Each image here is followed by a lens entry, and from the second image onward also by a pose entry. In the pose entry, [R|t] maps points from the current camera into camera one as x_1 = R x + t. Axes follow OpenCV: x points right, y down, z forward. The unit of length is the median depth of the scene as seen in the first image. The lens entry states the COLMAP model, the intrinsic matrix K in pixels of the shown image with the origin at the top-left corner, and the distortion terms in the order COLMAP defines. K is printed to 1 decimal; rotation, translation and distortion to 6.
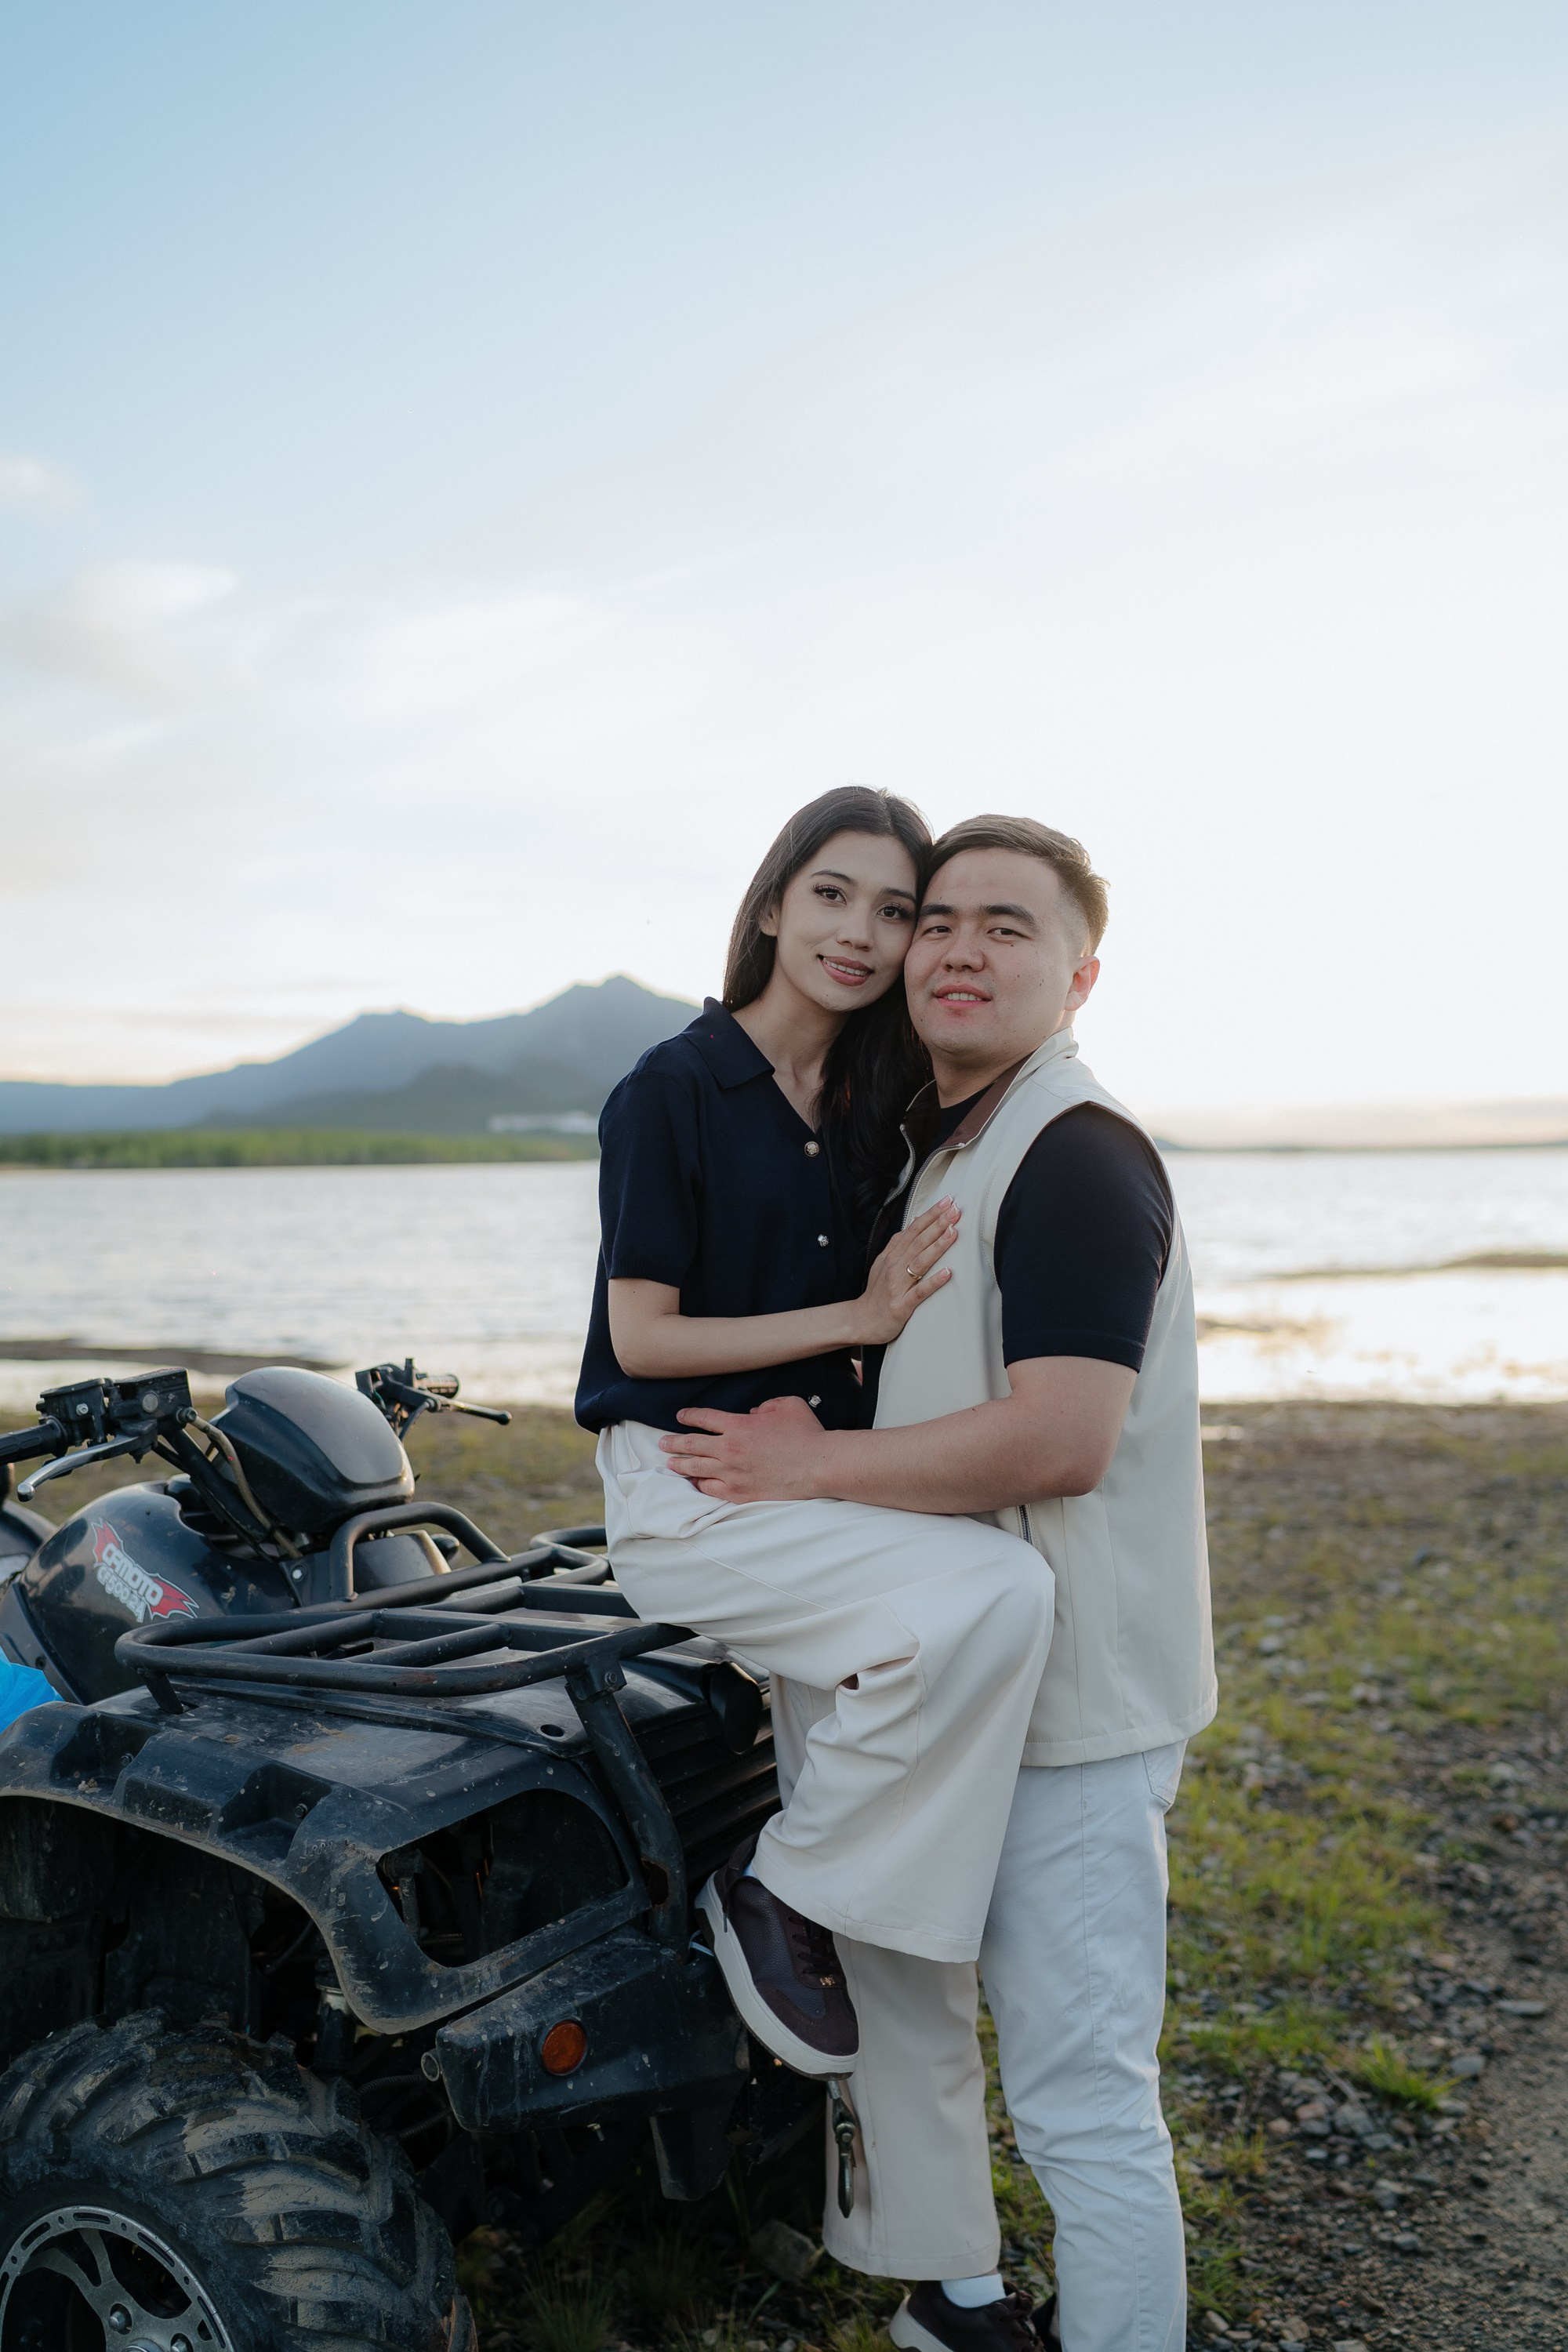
lens RADIAL K [[2219.7, 0, 784.0], [0, 2219.7, 1176.0], [0, 0, 1]] dist [-0.100472, 0.116199]
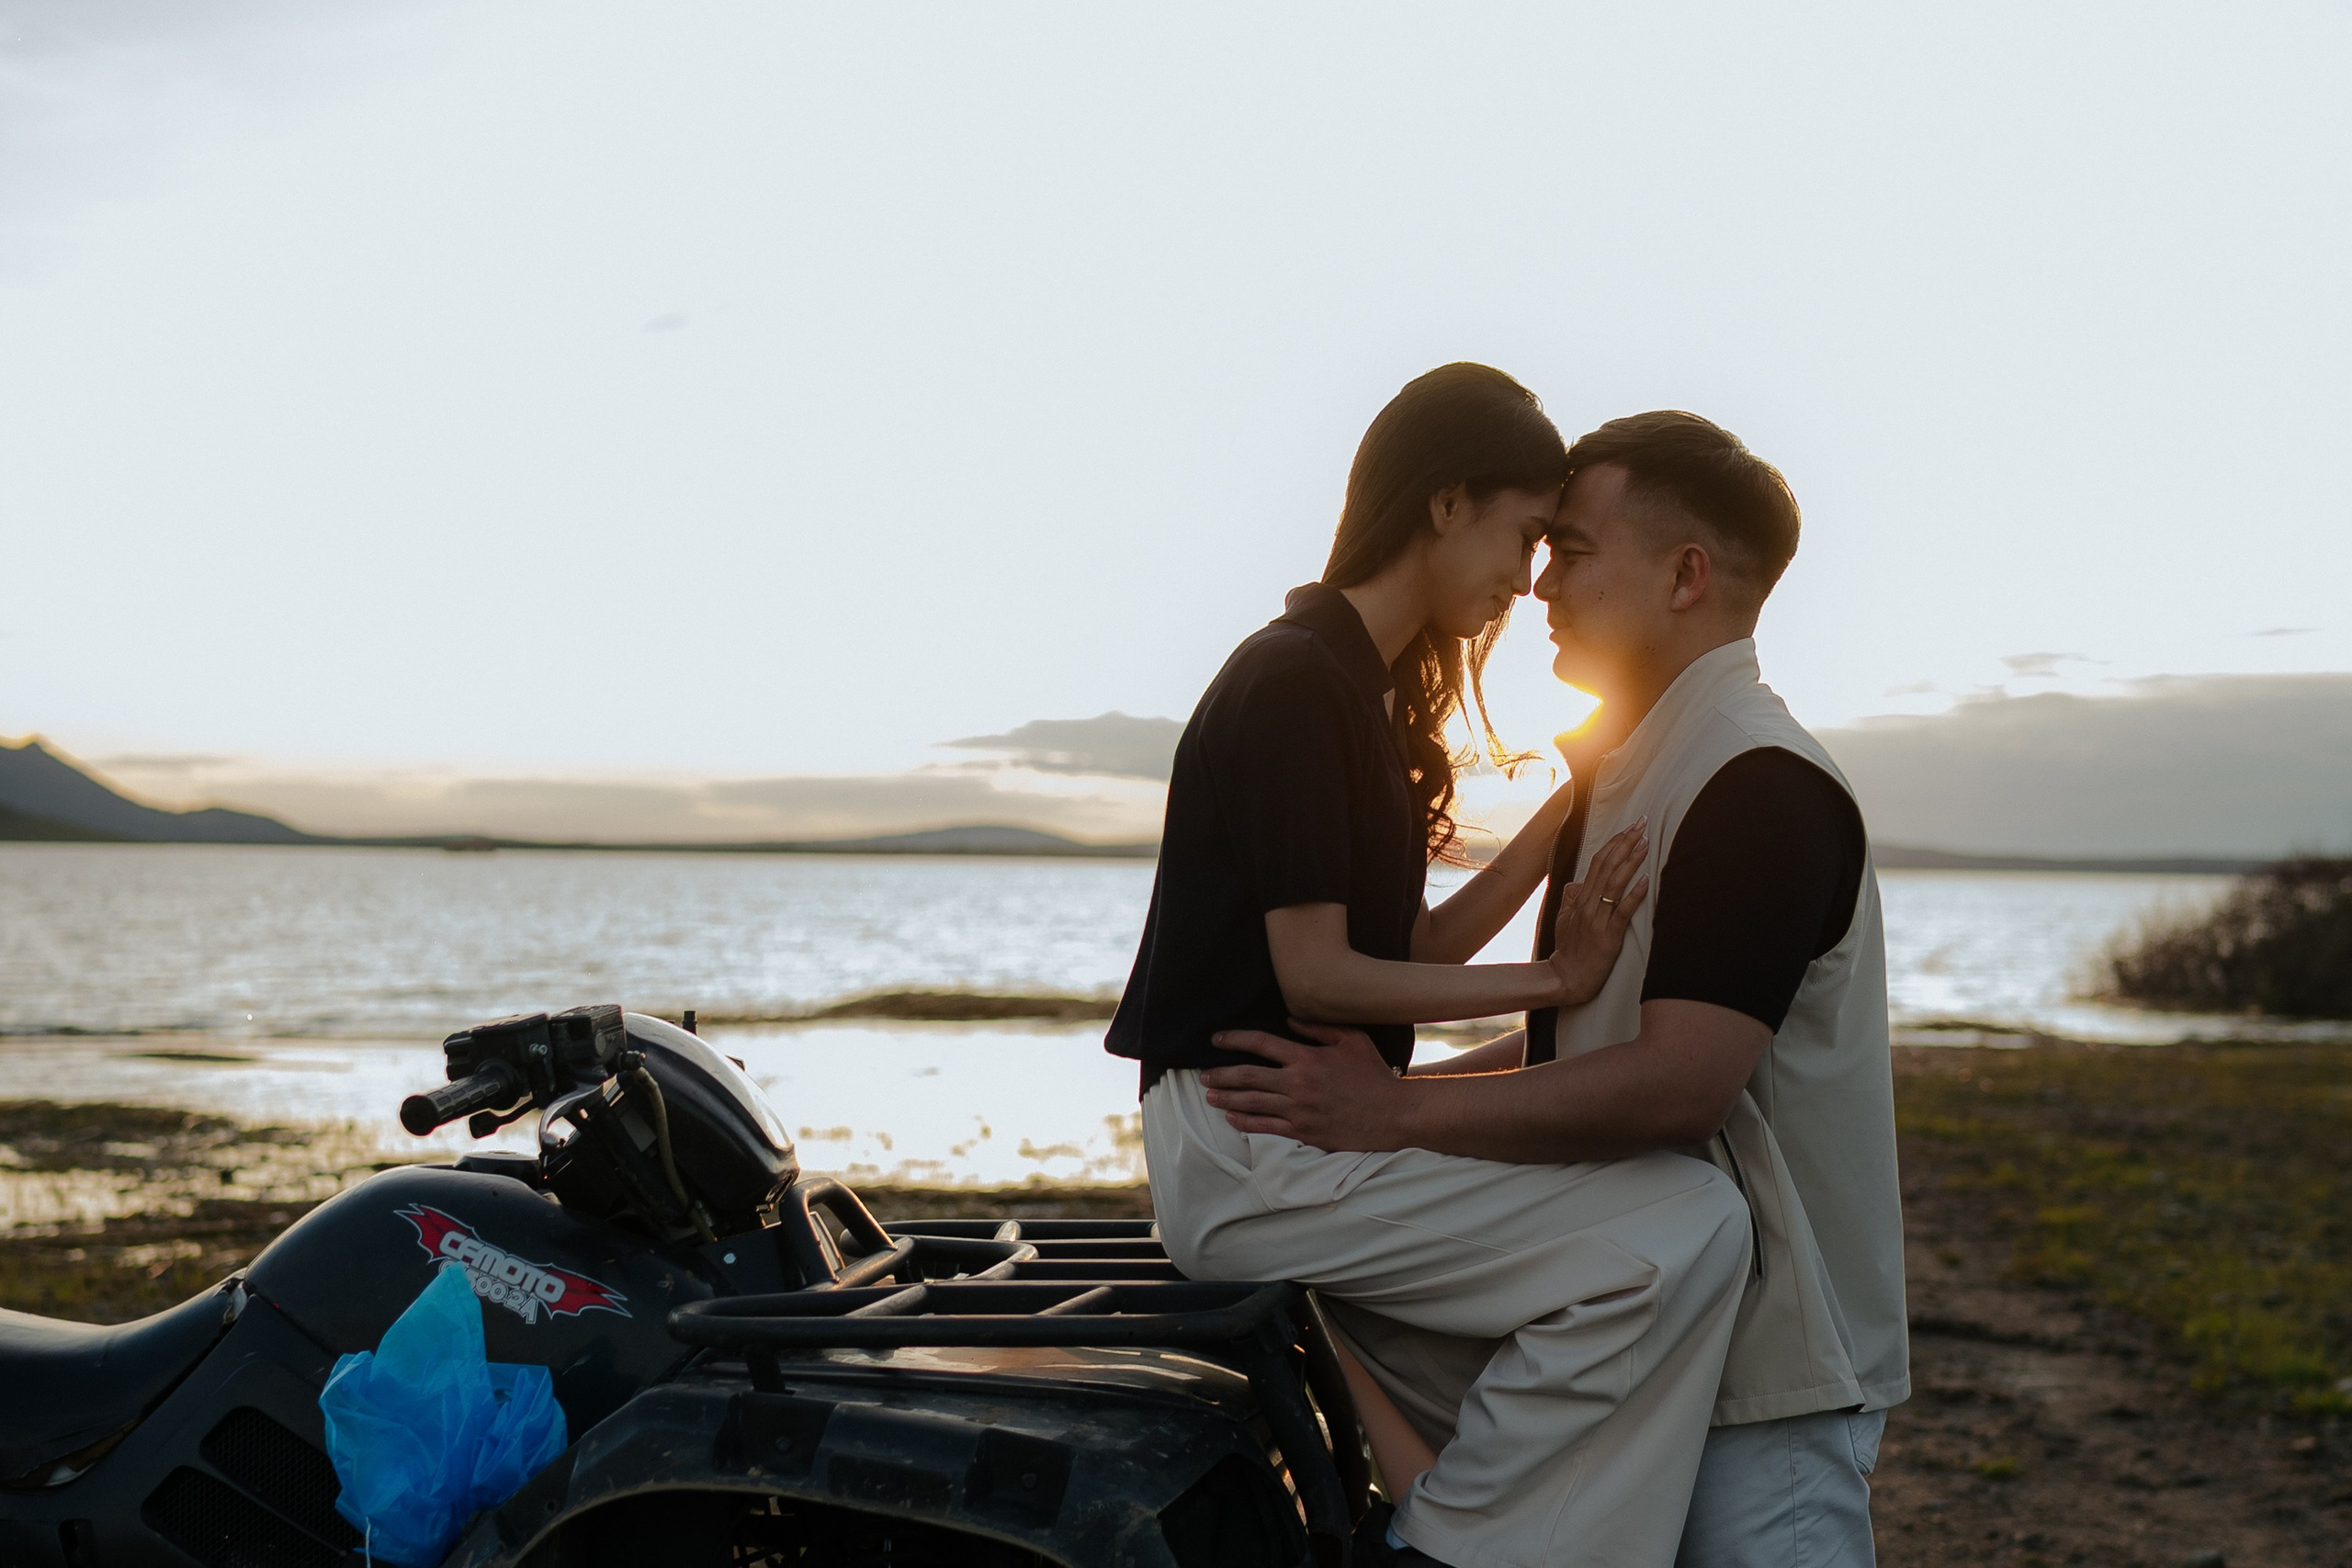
lens RADIAL K [[3452.8, 0, 1172.2], [0, 3452.8, 833.3], [0, 0, 1]] dist [-0.107941, 0.168969]
pose [[0.916143, 0.029180, 0.399787, -0.723433], [-0.024243, 0.999555, -0.017401, 0.050296], [-0.400117, 0.006250, 0.916443, -0.296740]]
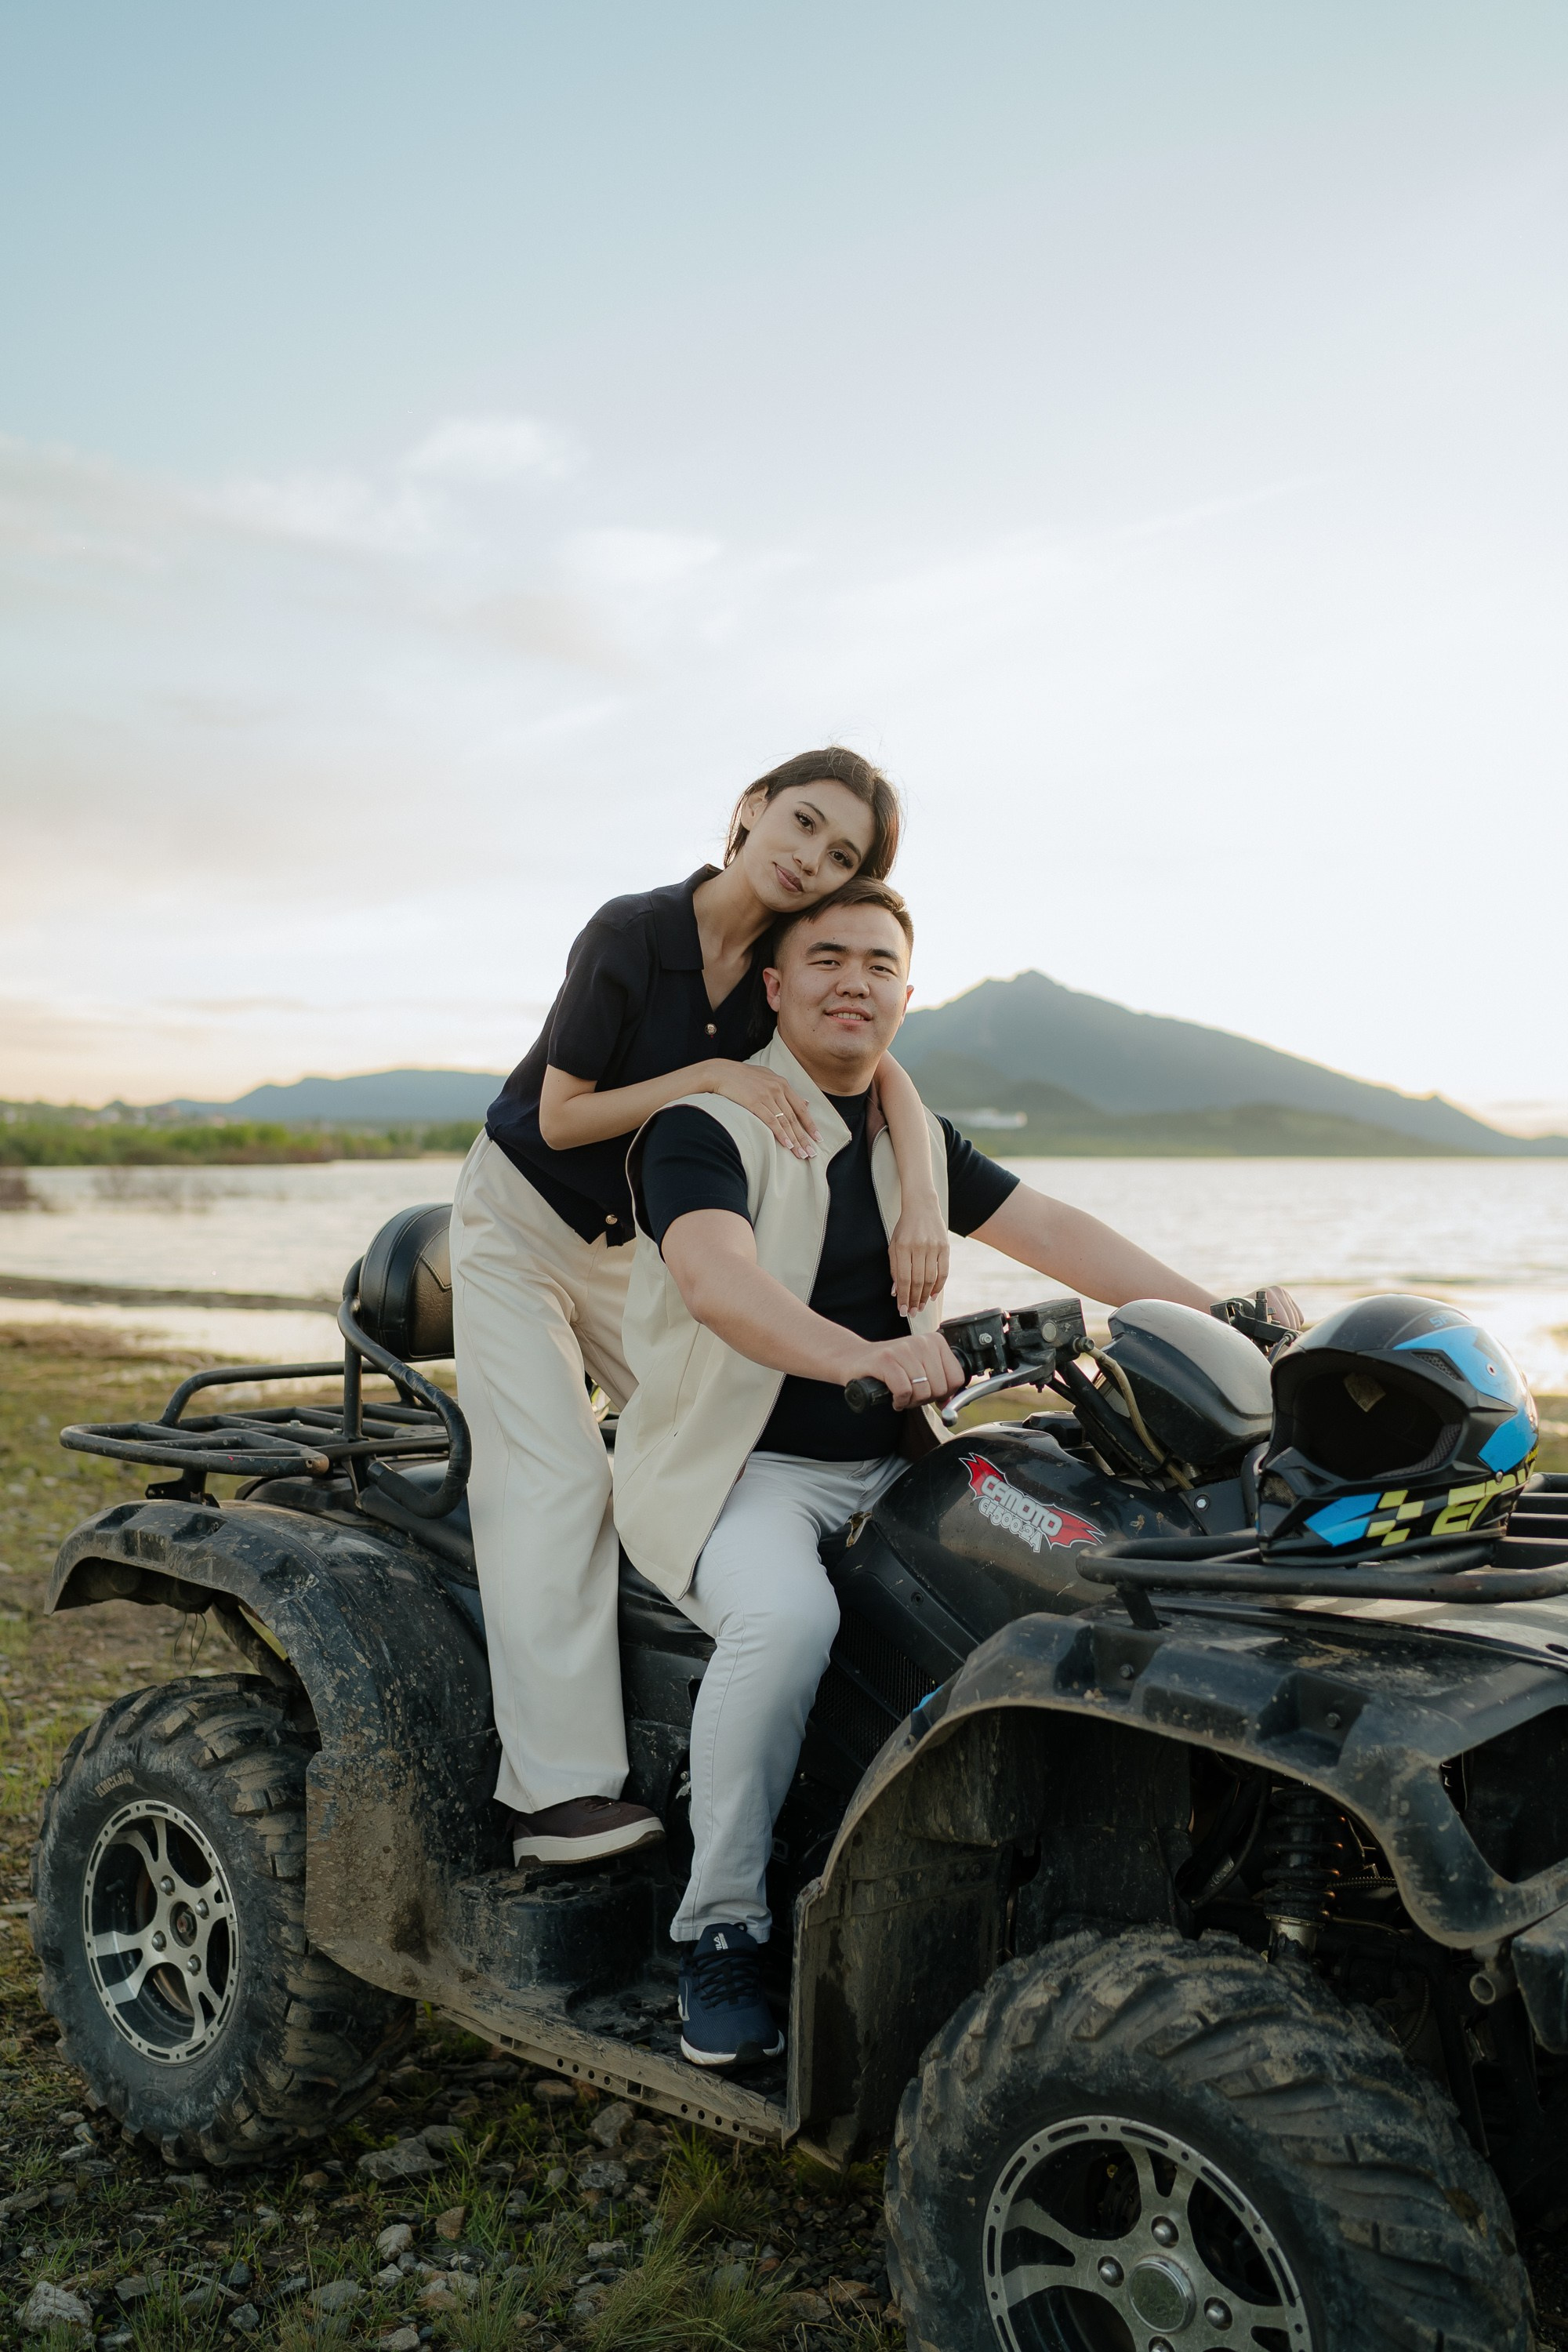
lens RADIAL K [[2255.7, 0, 784.0], [0, 2255.7, 1176.0], [0, 0, 1]] dist [-0.106656, 0.153669]
pose [[0.984920, -0.011144, -0.172651, -0.283560], [0.008110, 0.999800, -0.018270, 0.063853], [0.172821, 0.016595, 0.984814, -0.017973]]
